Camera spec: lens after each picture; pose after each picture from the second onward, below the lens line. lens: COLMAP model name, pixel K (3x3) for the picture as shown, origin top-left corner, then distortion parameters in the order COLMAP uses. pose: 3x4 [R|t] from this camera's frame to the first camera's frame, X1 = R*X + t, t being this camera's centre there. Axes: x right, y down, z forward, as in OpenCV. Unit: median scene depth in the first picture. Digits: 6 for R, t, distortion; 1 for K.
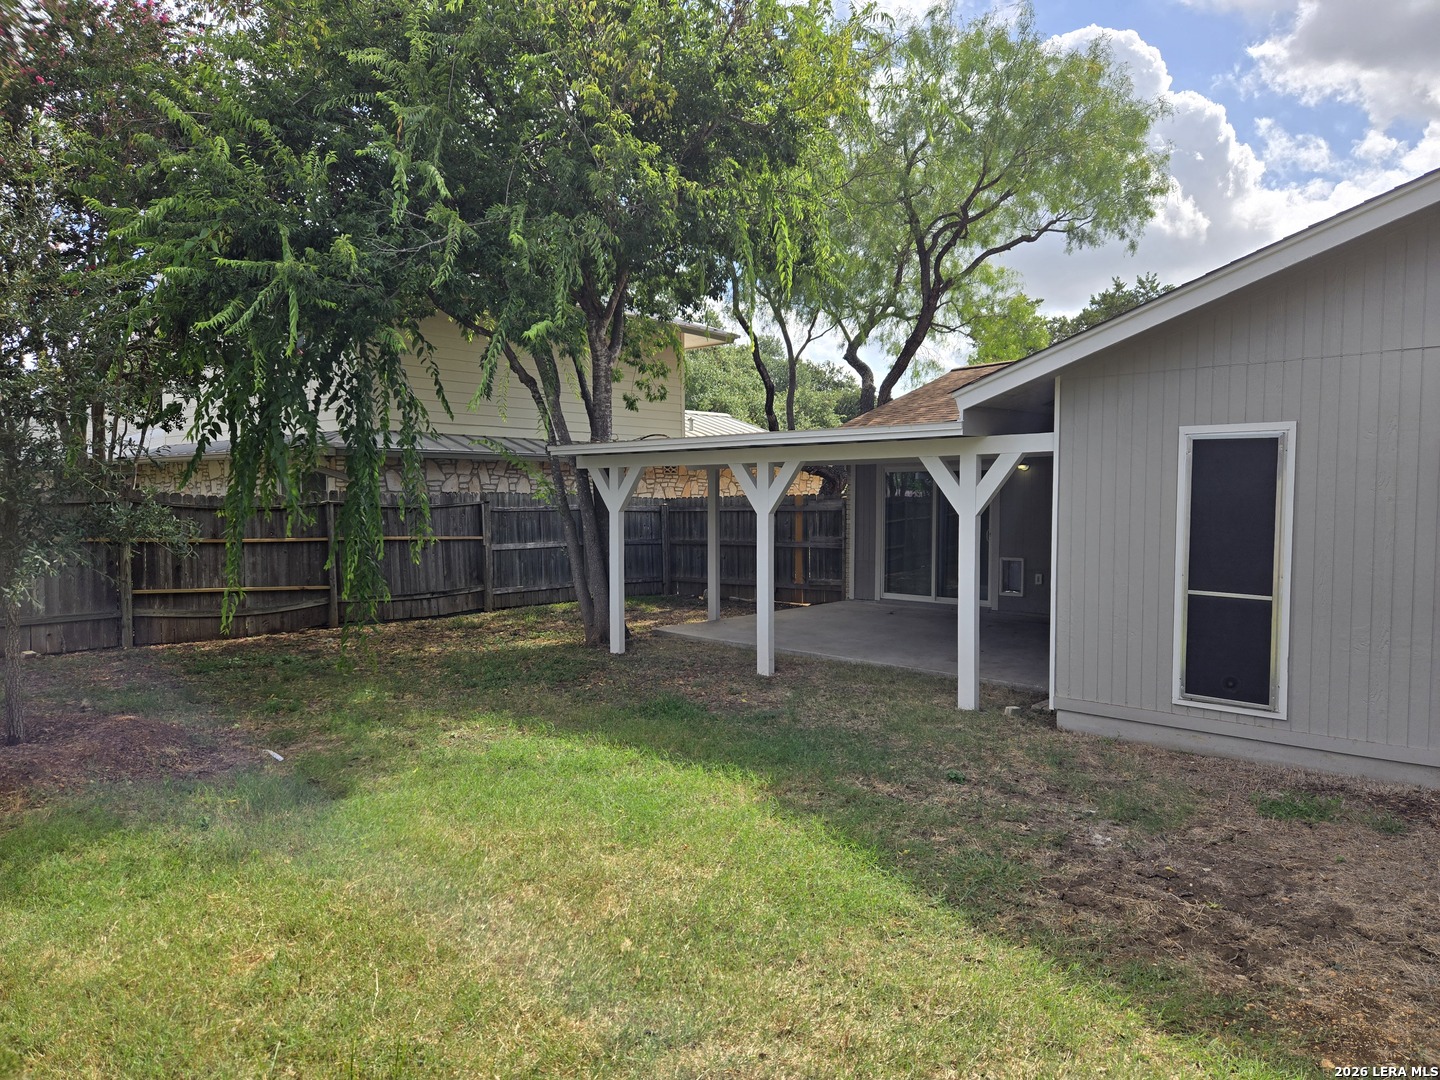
lens RADIAL K [[959.4, 0, 710.0], [0, 959.4, 552.5], [0, 0, 1]] dist [0.093329, -0.075976]
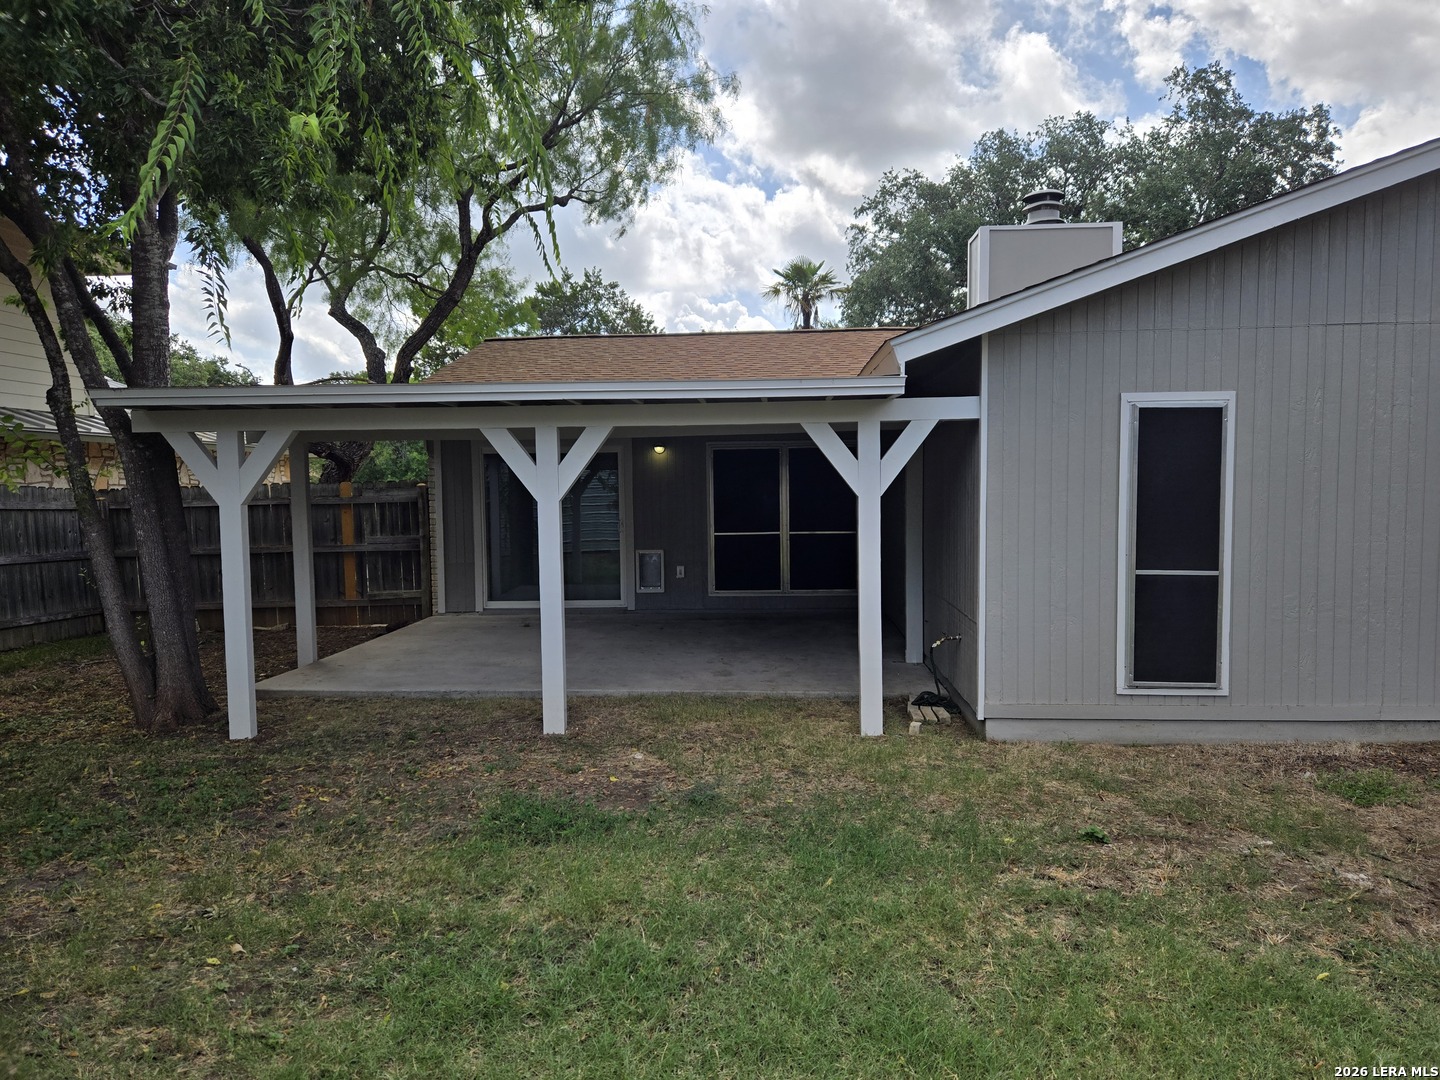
lens RADIAL K [[959.4, 0, 710.0], [0, 959.4, 552.5], [0, 0, 1]] dist [0.093329, -0.075976]
pose [[0.776660, -0.051554, 0.627807, -0.379472], [0.048597, 0.998579, 0.021881, -0.017279], [-0.628043, 0.013516, 0.778061, 0.499574]]
